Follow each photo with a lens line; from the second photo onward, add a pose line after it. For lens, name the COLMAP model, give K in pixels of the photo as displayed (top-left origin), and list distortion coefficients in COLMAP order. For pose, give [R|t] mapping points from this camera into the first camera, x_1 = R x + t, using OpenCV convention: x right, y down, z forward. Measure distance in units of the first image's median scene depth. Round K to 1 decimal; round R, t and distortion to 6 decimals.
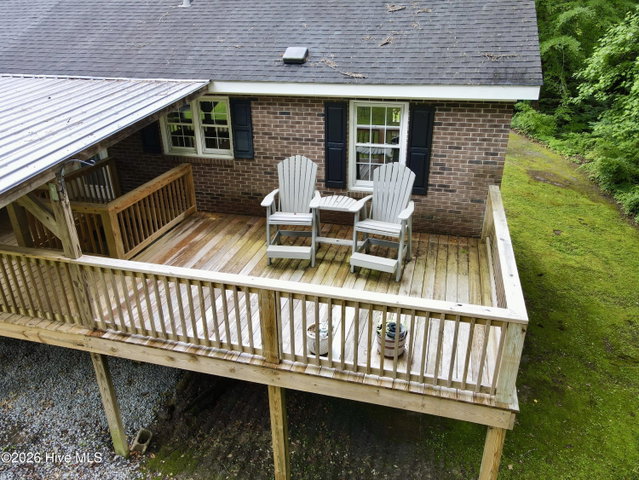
lens RADIAL K [[463.2, 0, 319.6], [0, 463.2, 235.1], [0, 0, 1]] dist [0.017470, 0.010966]
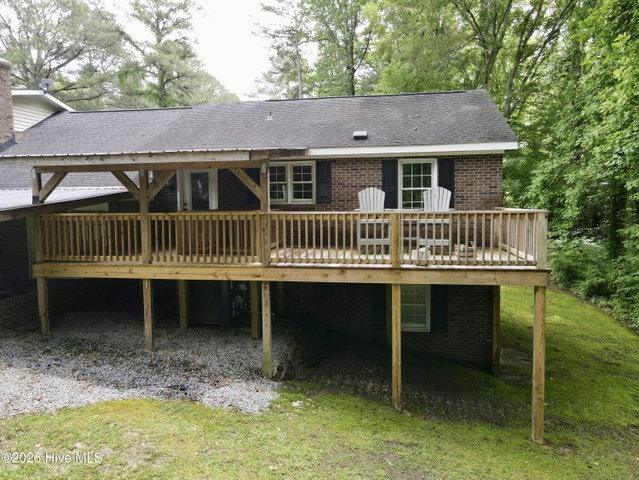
lens RADIAL K [[463.2, 0, 321.8], [0, 463.2, 236.9], [0, 0, 1]] dist [0.017470, 0.010966]
pose [[0.995599, -0.007045, 0.093456, -0.341940], [0.039315, 0.936587, -0.348224, 0.490354], [-0.085076, 0.350365, 0.932741, -0.338698]]
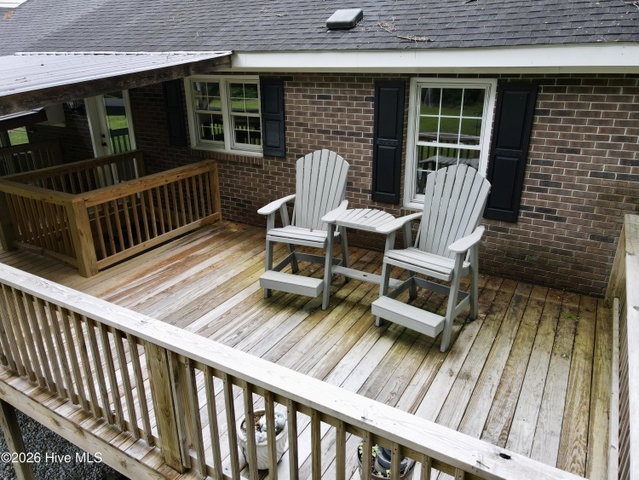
lens RADIAL K [[463.2, 0, 320.7], [0, 463.2, 235.2], [0, 0, 1]] dist [0.017470, 0.010966]
pose [[0.965137, 0.095932, -0.243531, 0.129771], [-0.110723, 0.992703, -0.047758, -0.005753], [0.237172, 0.073058, 0.968717, 0.308089]]
